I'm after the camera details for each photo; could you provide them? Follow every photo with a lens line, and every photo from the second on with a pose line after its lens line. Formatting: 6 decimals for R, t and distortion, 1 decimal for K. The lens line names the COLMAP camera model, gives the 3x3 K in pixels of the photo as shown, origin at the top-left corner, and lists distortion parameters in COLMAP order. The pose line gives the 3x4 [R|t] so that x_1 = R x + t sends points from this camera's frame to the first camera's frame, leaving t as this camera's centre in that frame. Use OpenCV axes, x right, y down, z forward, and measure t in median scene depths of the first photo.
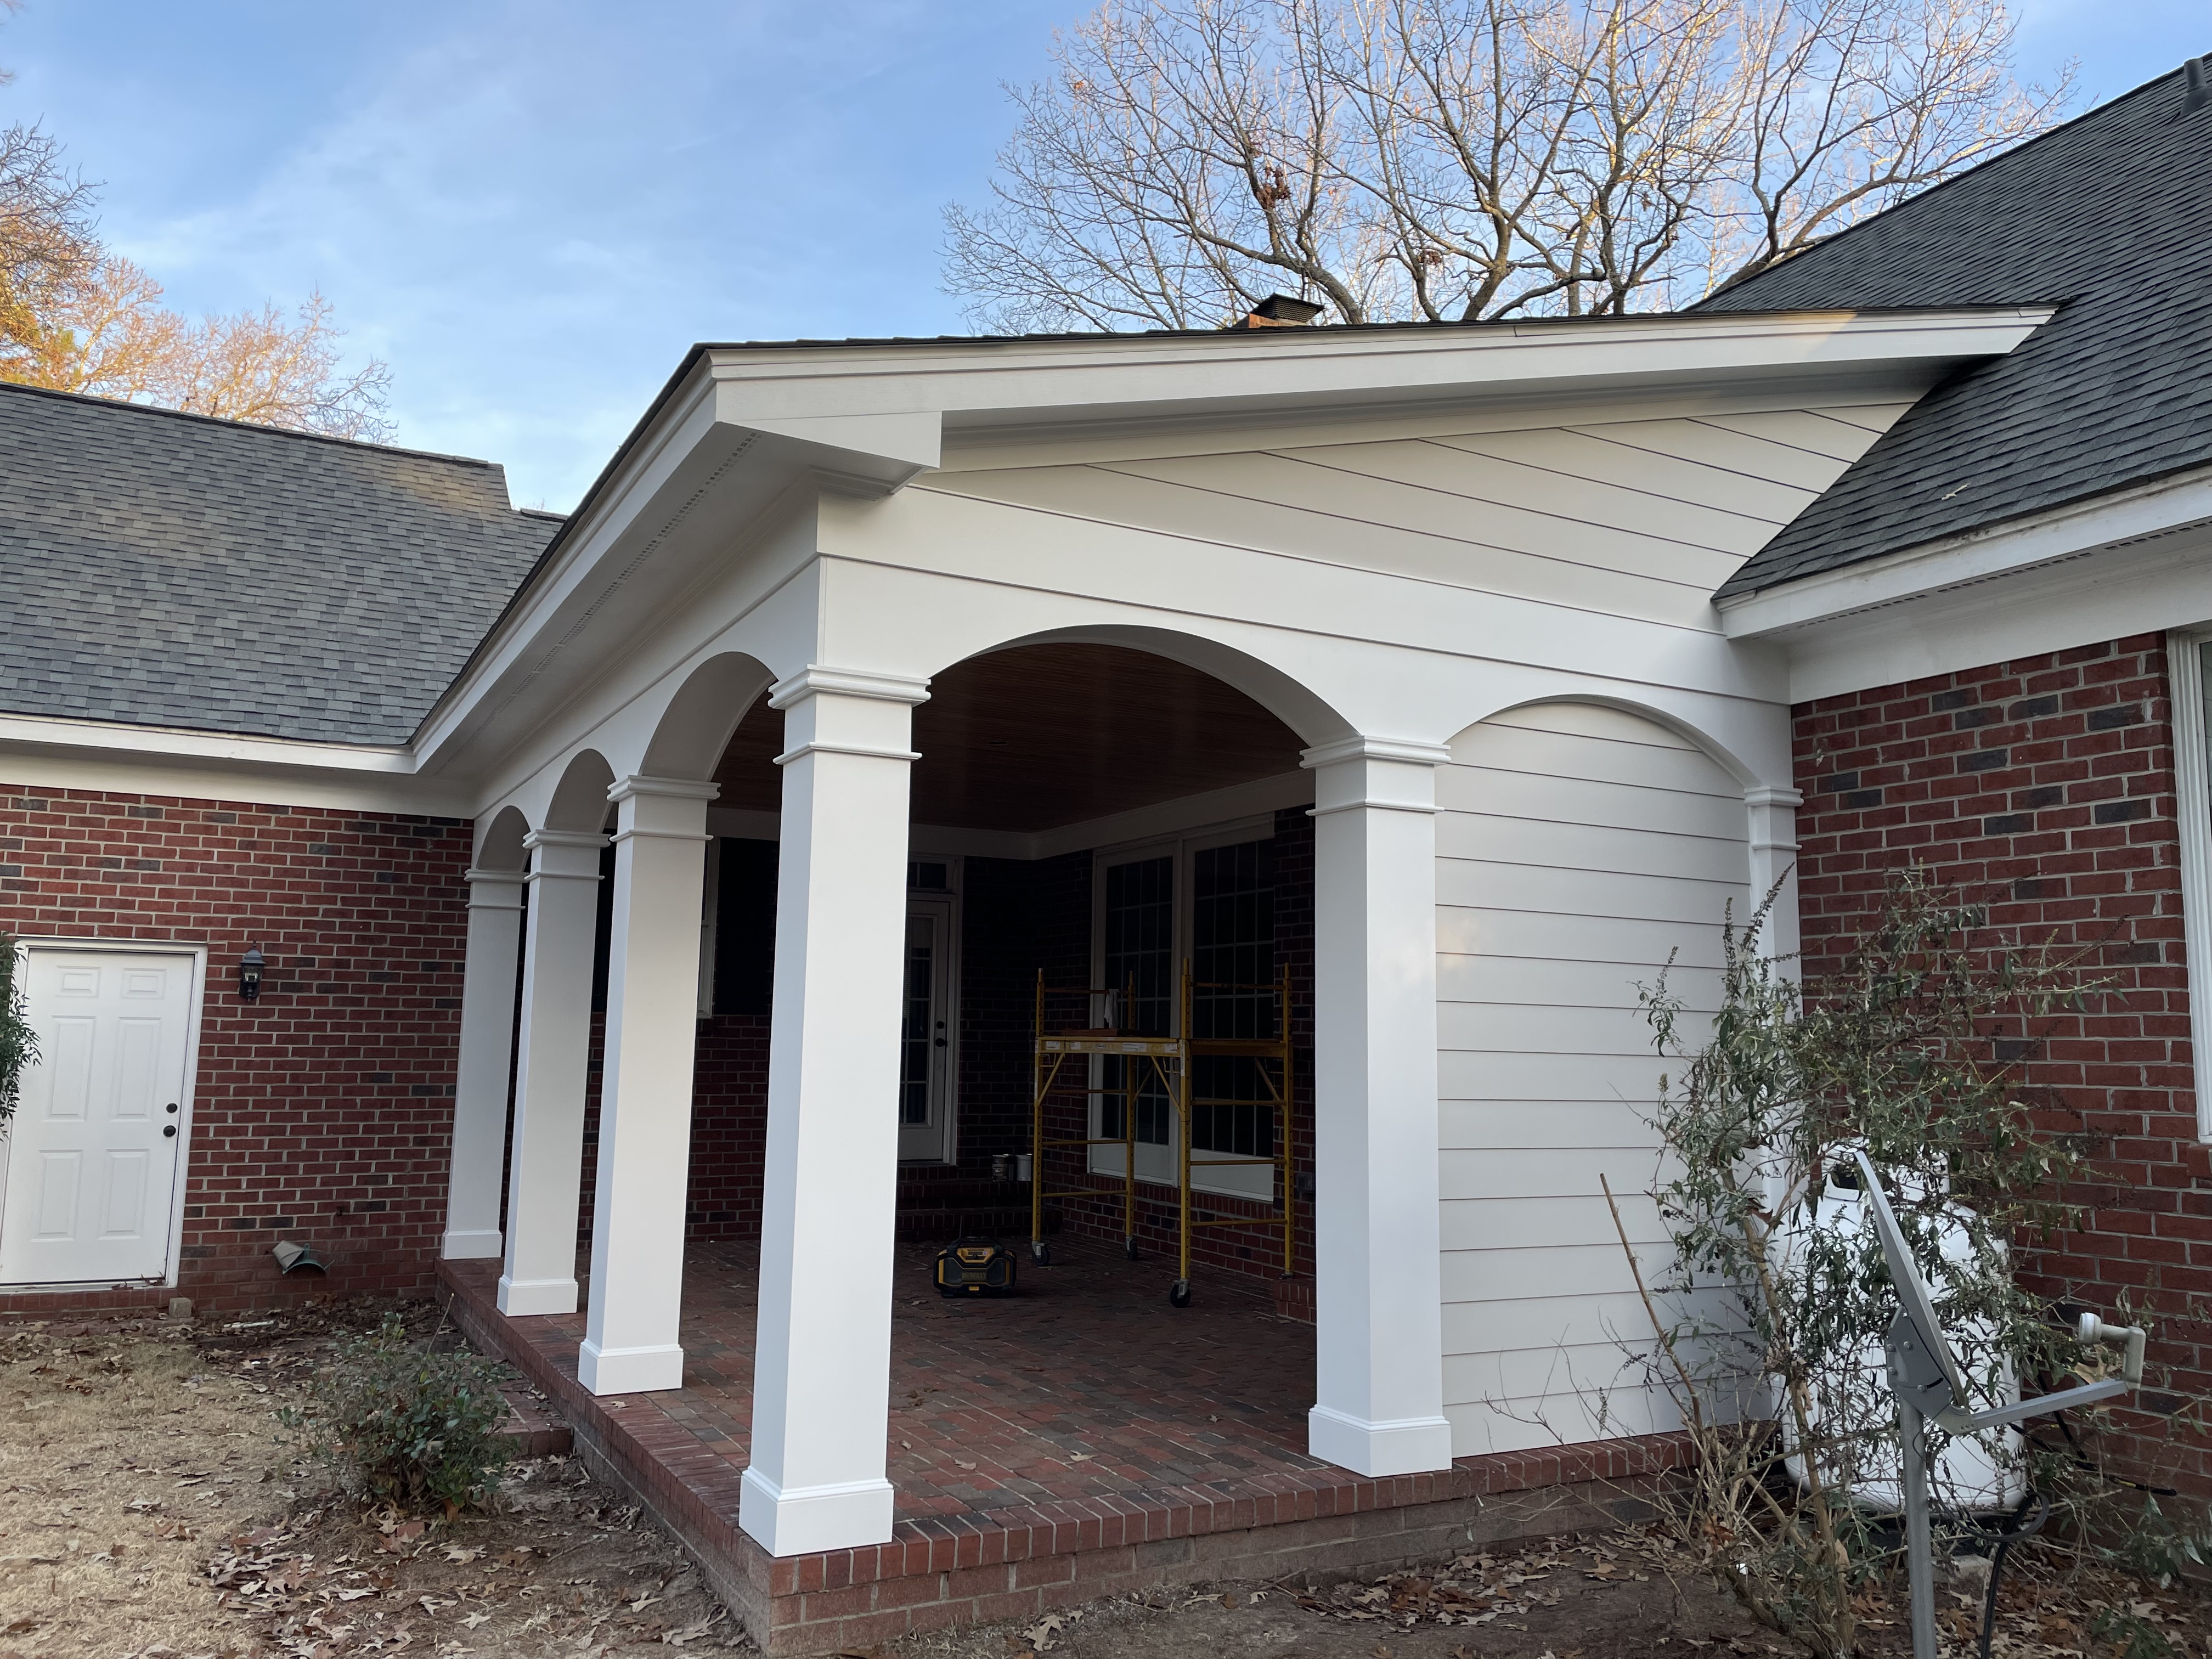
lens RADIAL K [[1650.3, 0, 1122.7], [0, 1650.3, 817.7], [0, 0, 1]] dist [0.084411, -0.103451]
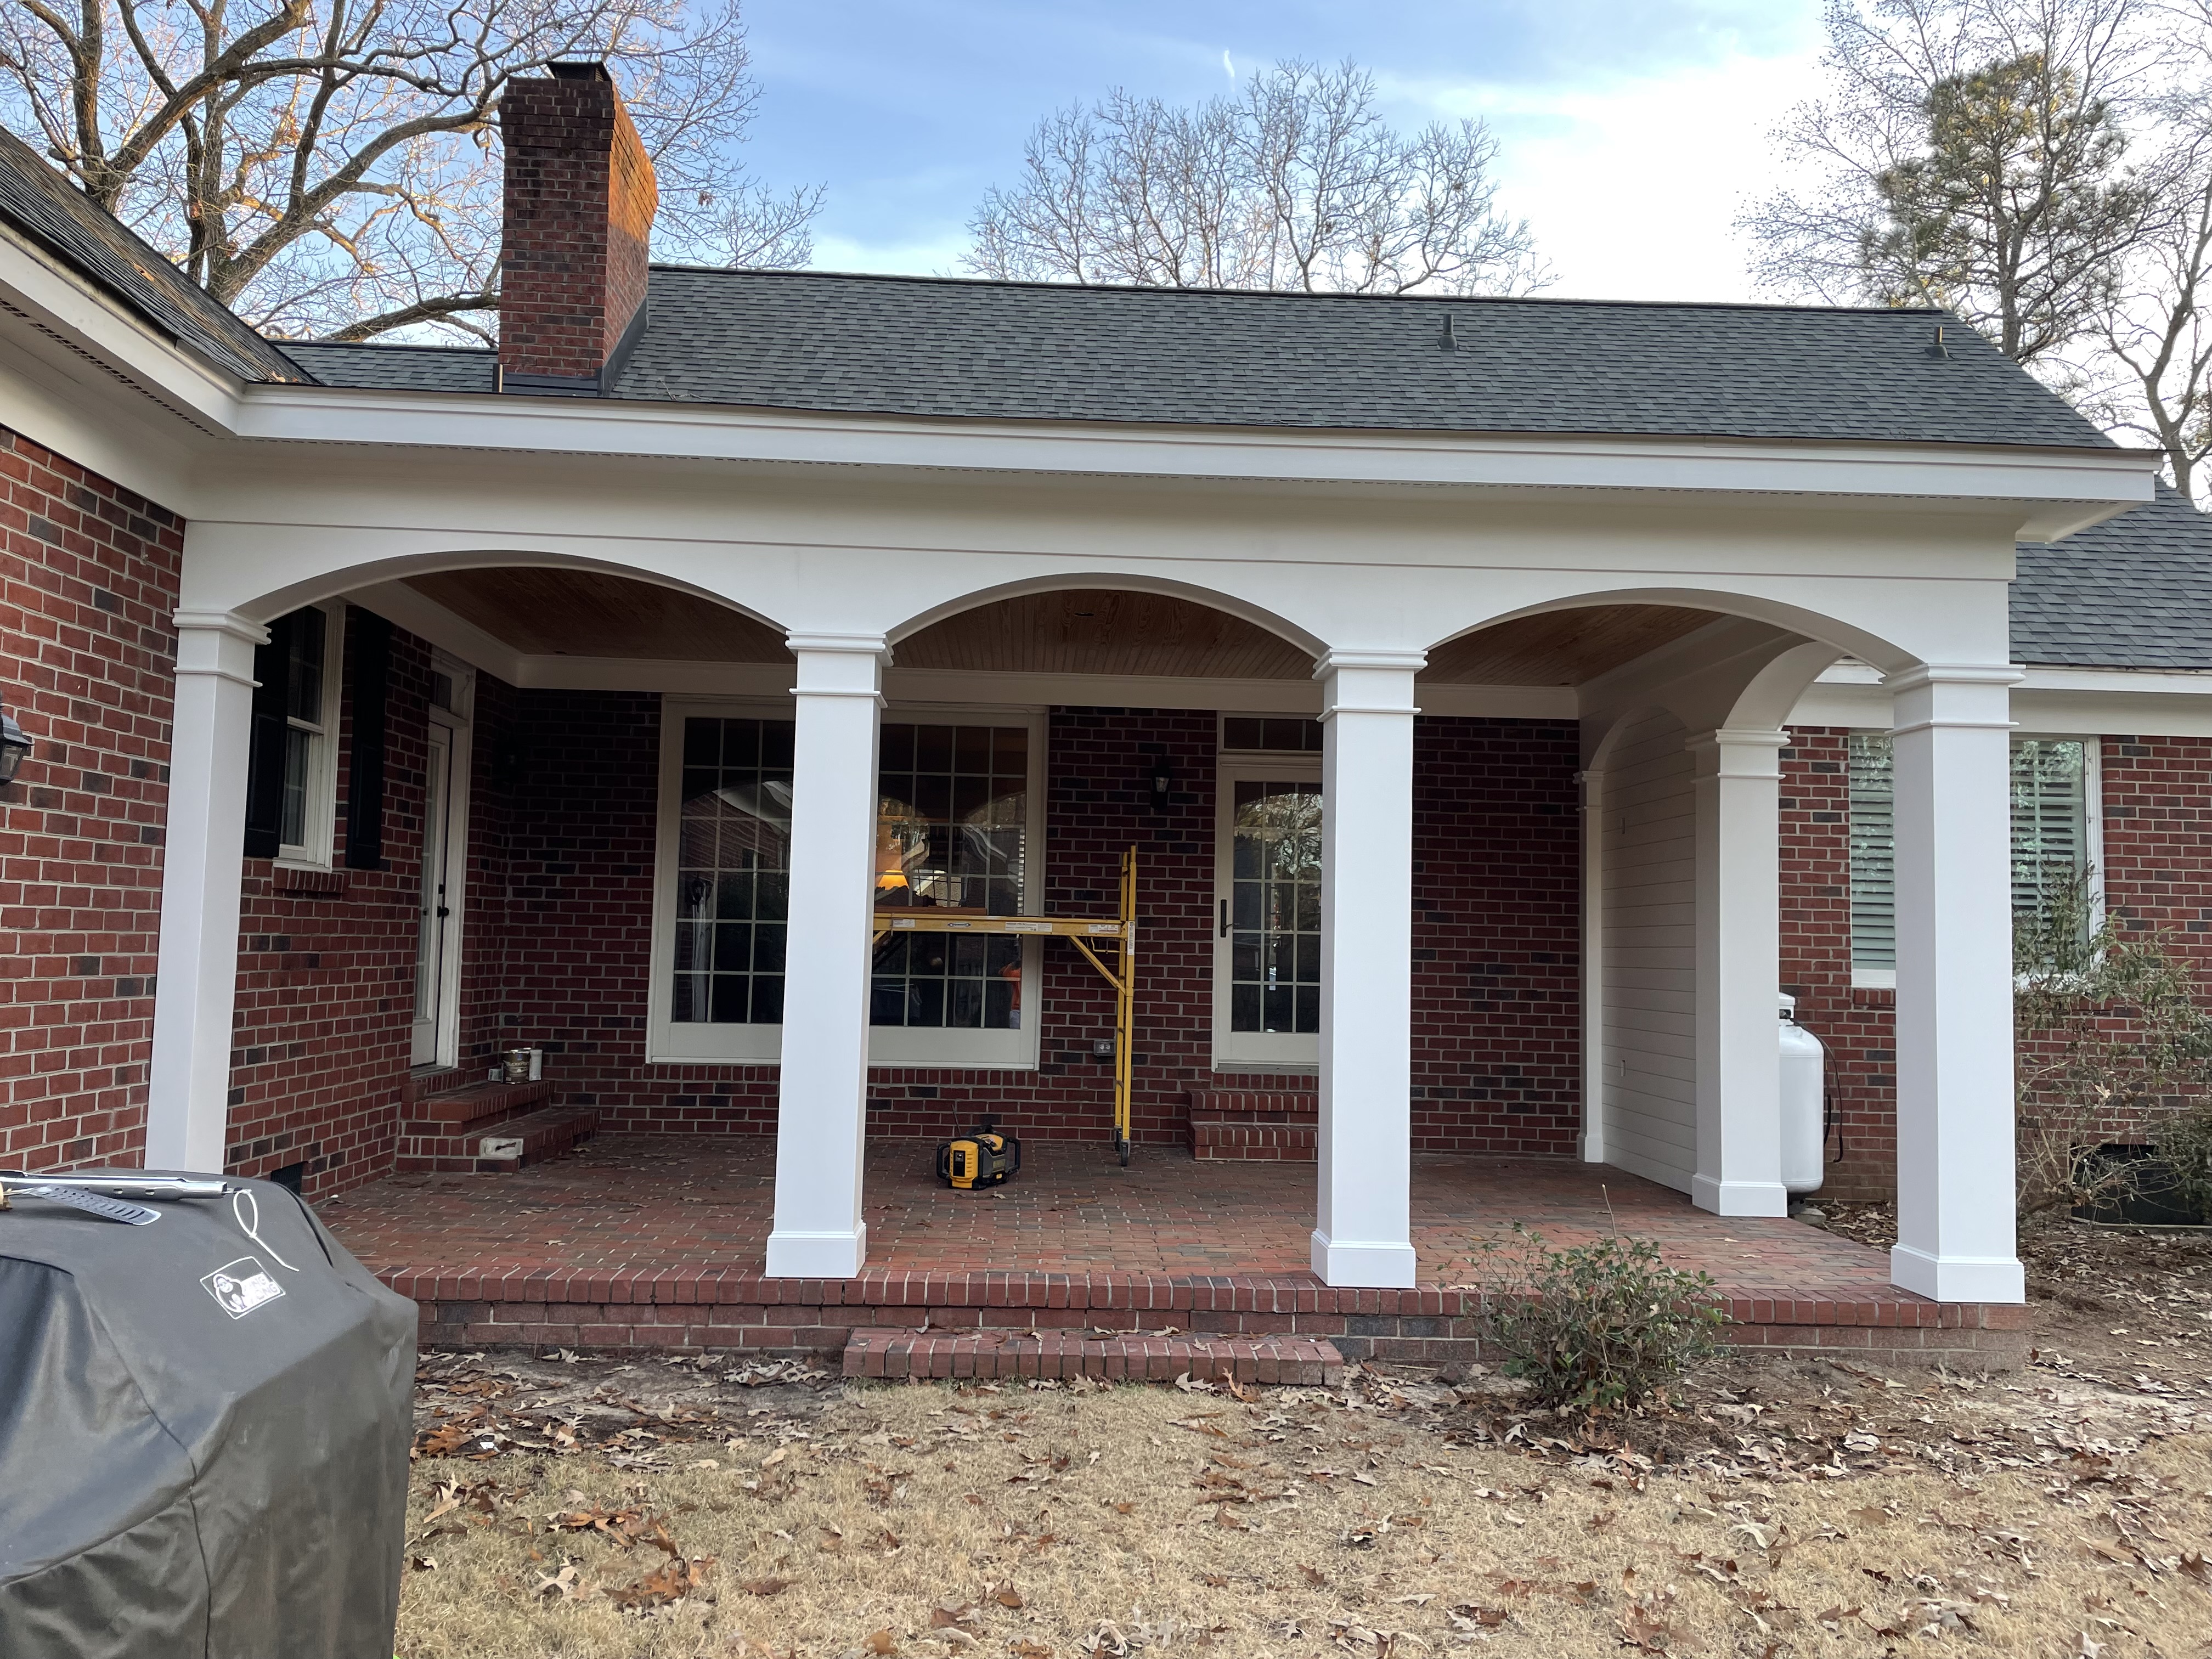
lens RADIAL K [[1650.3, 0, 1084.2], [0, 1650.3, 833.3], [0, 0, 1]] dist [0.084411, -0.103451]
pose [[0.460689, 0.070977, 0.884719, -0.922118], [-0.137342, 0.990492, -0.007946, 0.091041], [-0.876871, -0.117848, 0.466057, 0.529495]]
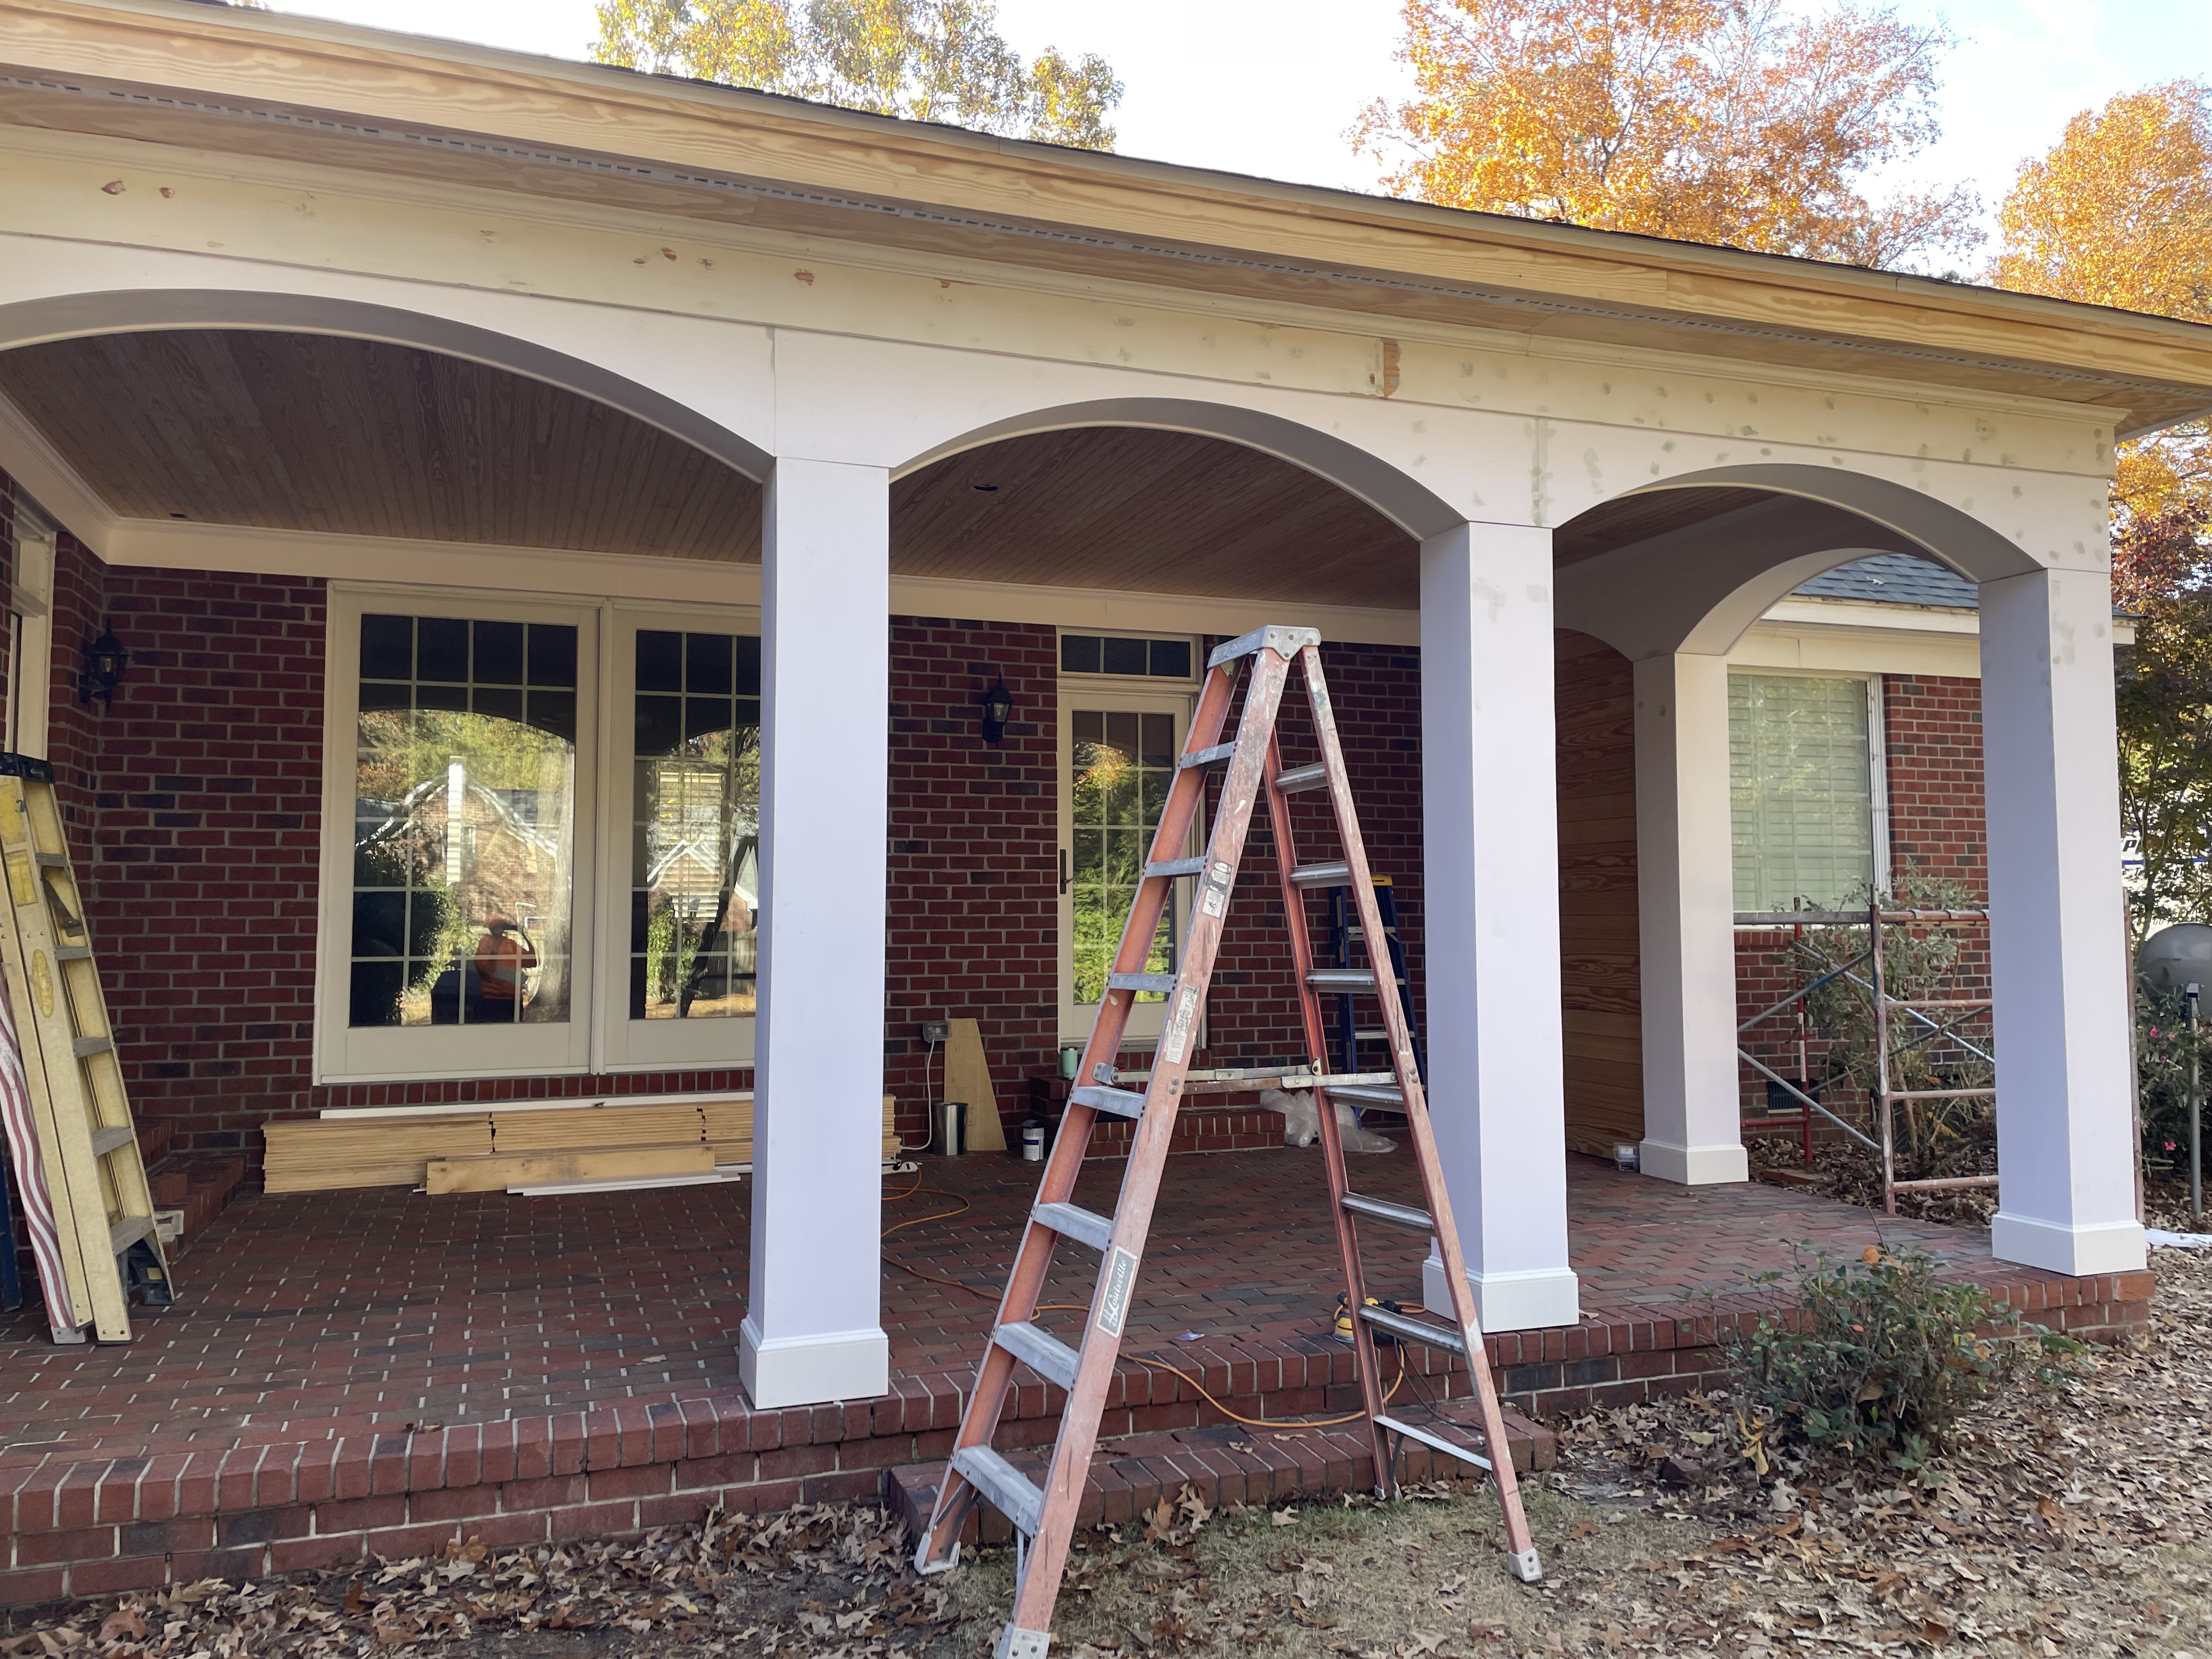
lens RADIAL K [[1650.3, 0, 1111.1], [0, 1650.3, 809.4], [0, 0, 1]] dist [0.084411, -0.103451]
pose [[0.157066, 0.058595, 0.985848, -0.811176], [-0.123739, 0.991539, -0.039220, 0.126471], [-0.979806, -0.115828, 0.162987, 0.798416]]
